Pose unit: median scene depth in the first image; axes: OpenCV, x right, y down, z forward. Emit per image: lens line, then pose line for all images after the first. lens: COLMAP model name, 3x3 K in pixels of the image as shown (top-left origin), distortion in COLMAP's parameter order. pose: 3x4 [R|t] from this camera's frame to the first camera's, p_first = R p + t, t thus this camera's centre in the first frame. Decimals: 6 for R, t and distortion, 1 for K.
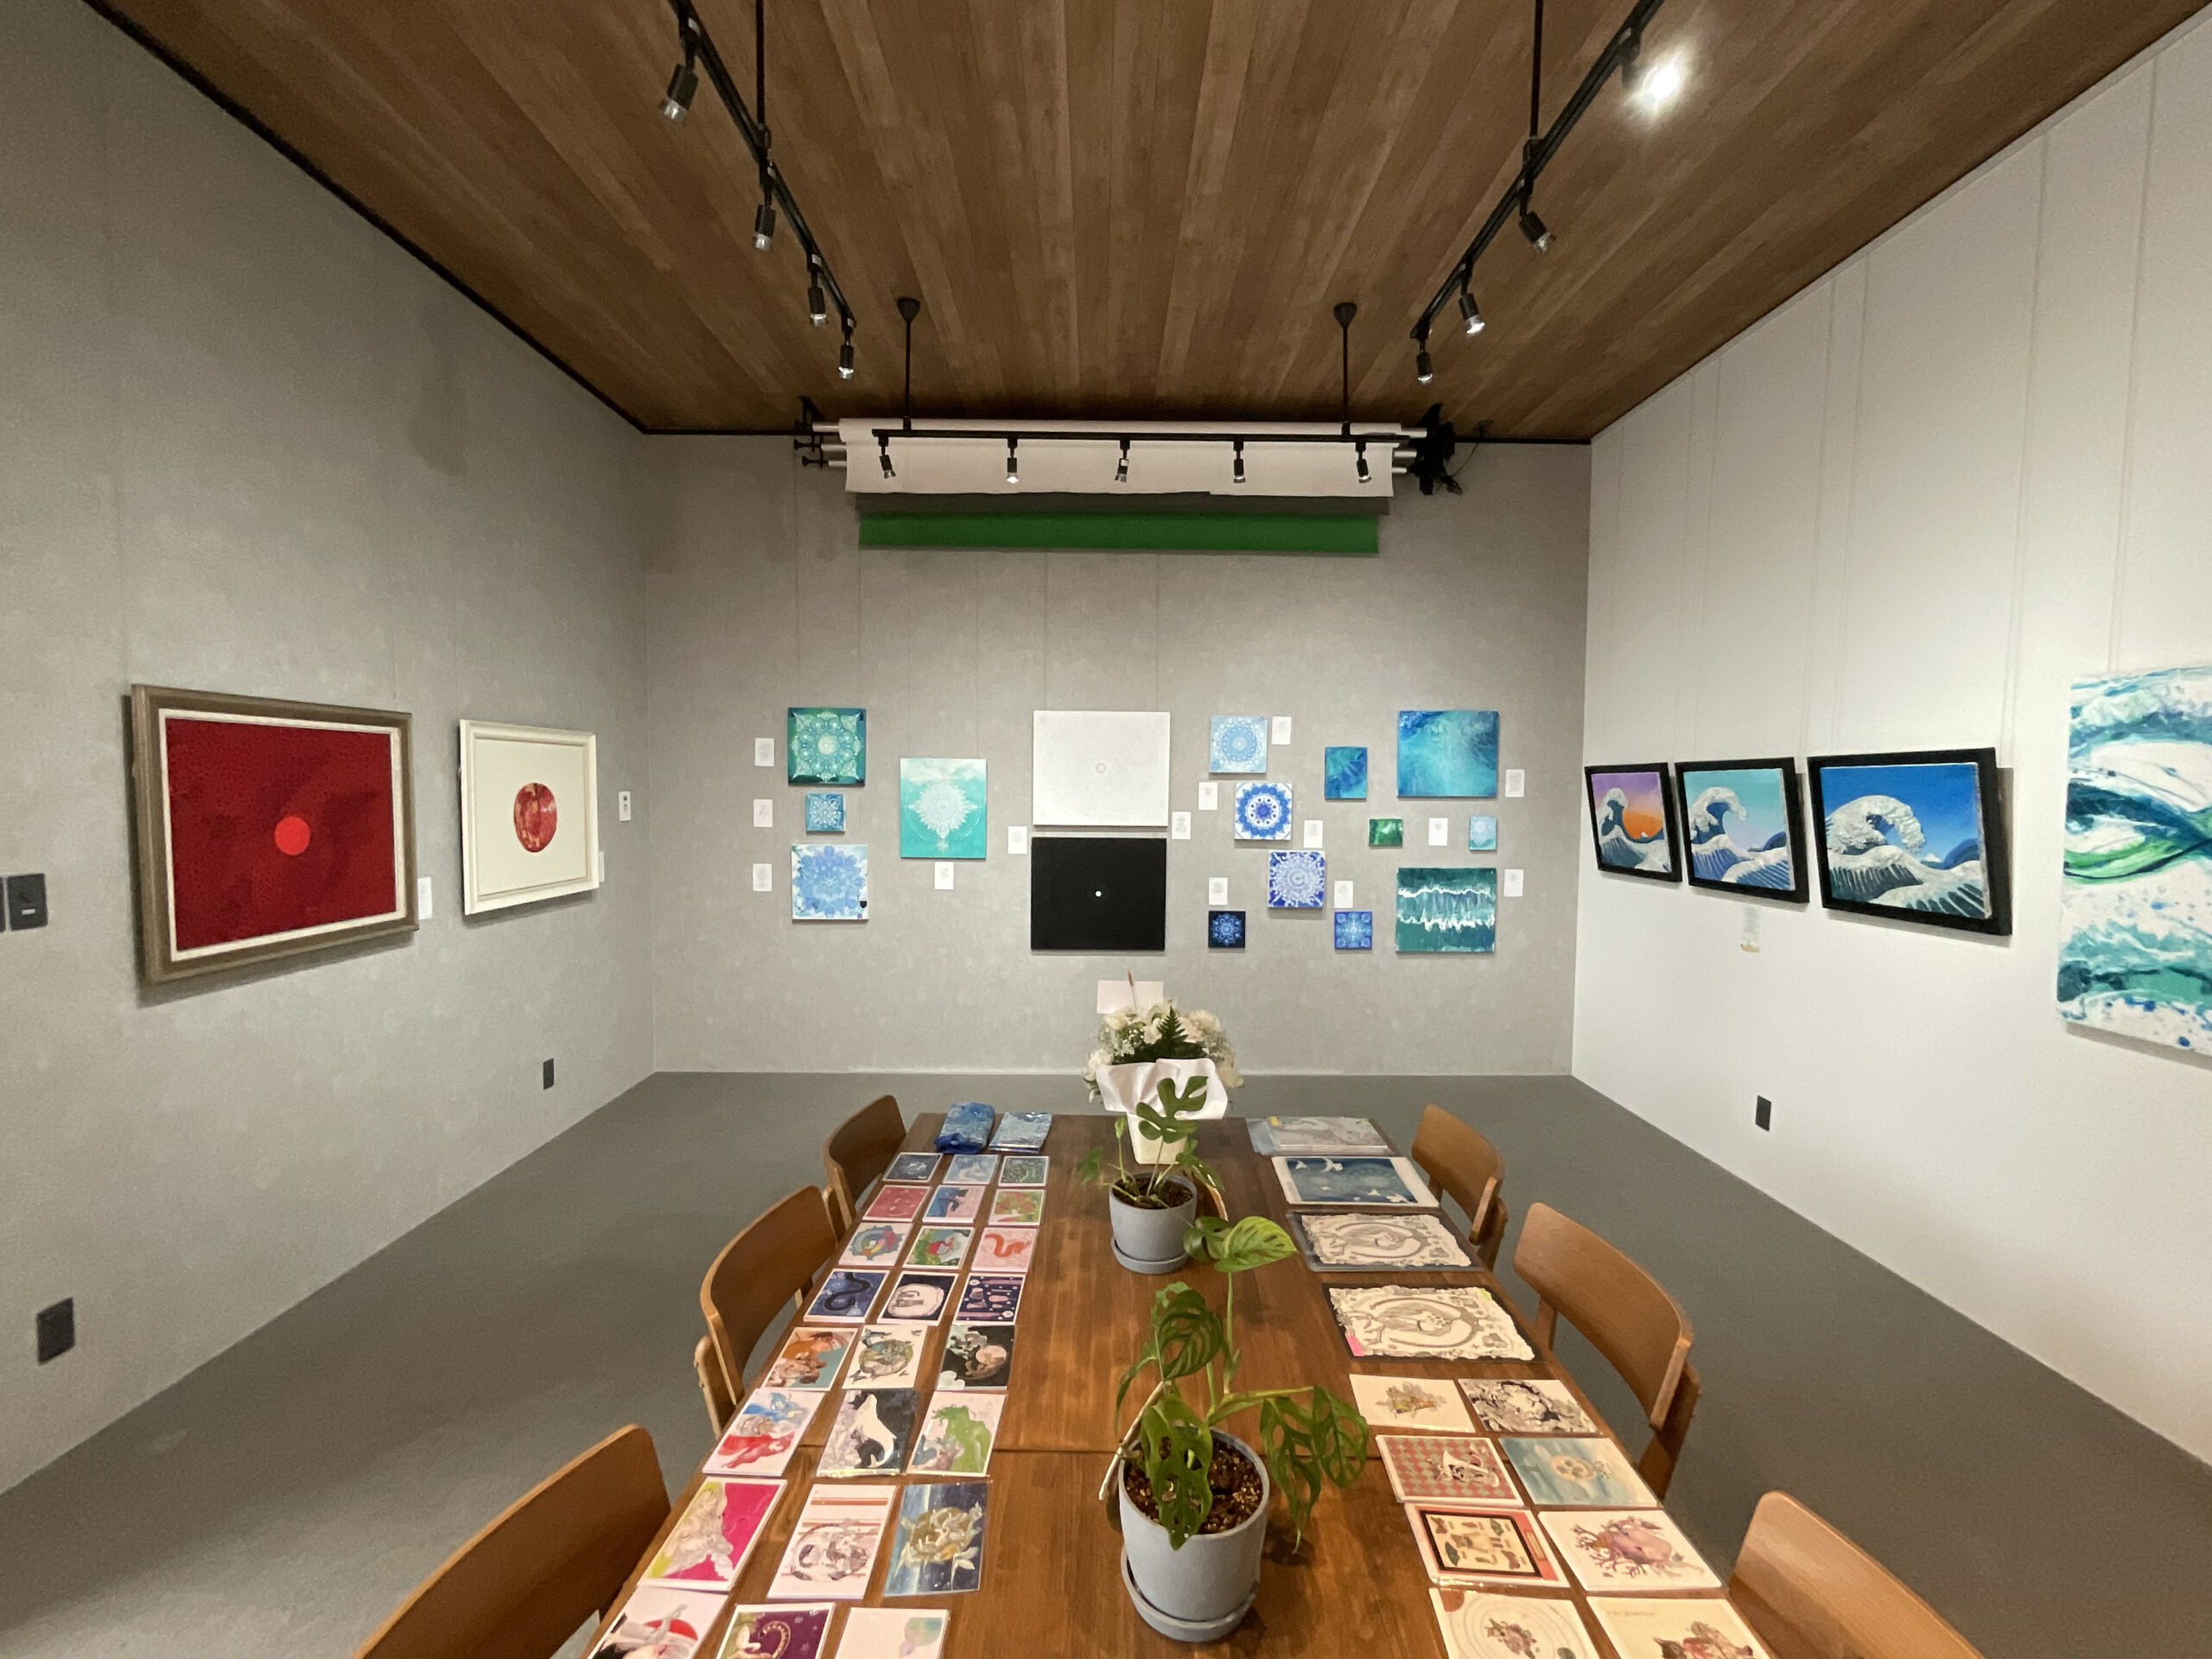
lens RADIAL K [[894.3, 0, 1108.1], [0, 894.3, 831.9], [0, 0, 1]] dist [-0.002236, 0.000528]
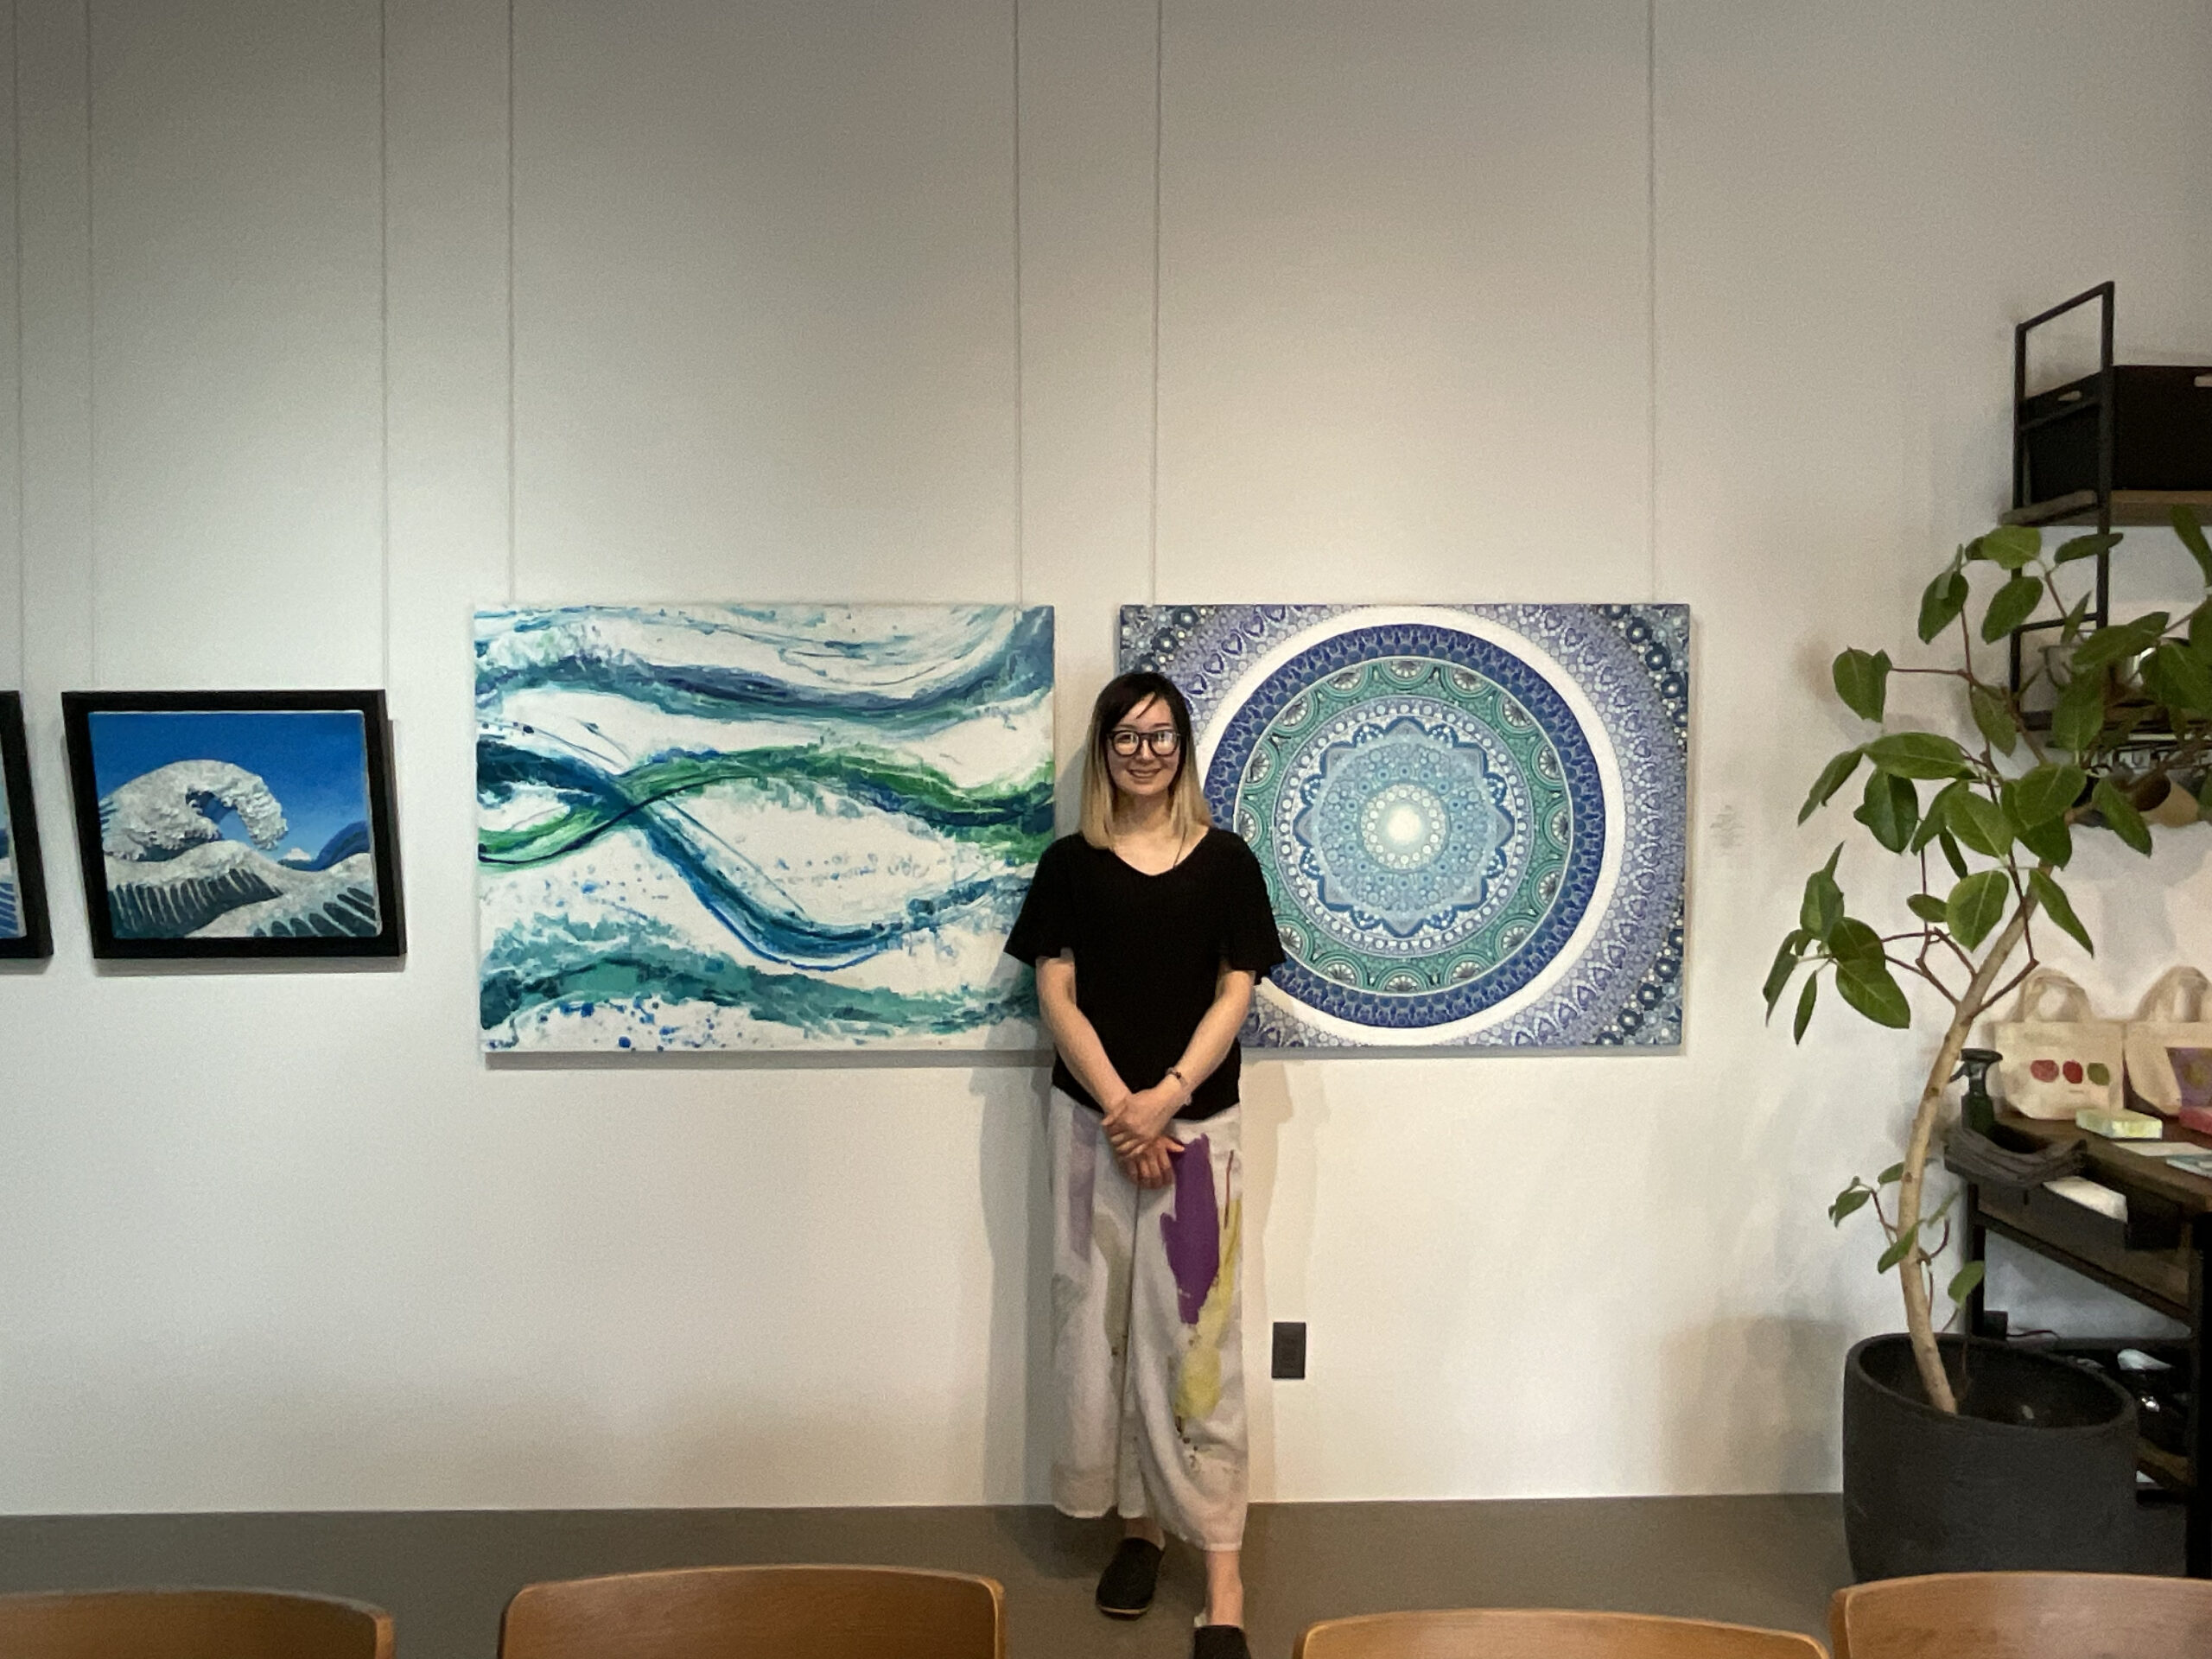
lens RADIAL K [[1515.3, 0, 1104.4], [0, 1515.3, 834.4], [0, 0, 1]] dist [0.001188, -0.012856]
pose [[-0.011233, -0.035903, 0.999292, -0.112371], [0.051331, 0.998017, 0.036434, 0.002375], [-0.998619, 0.051704, -0.009368, 0.241379]]
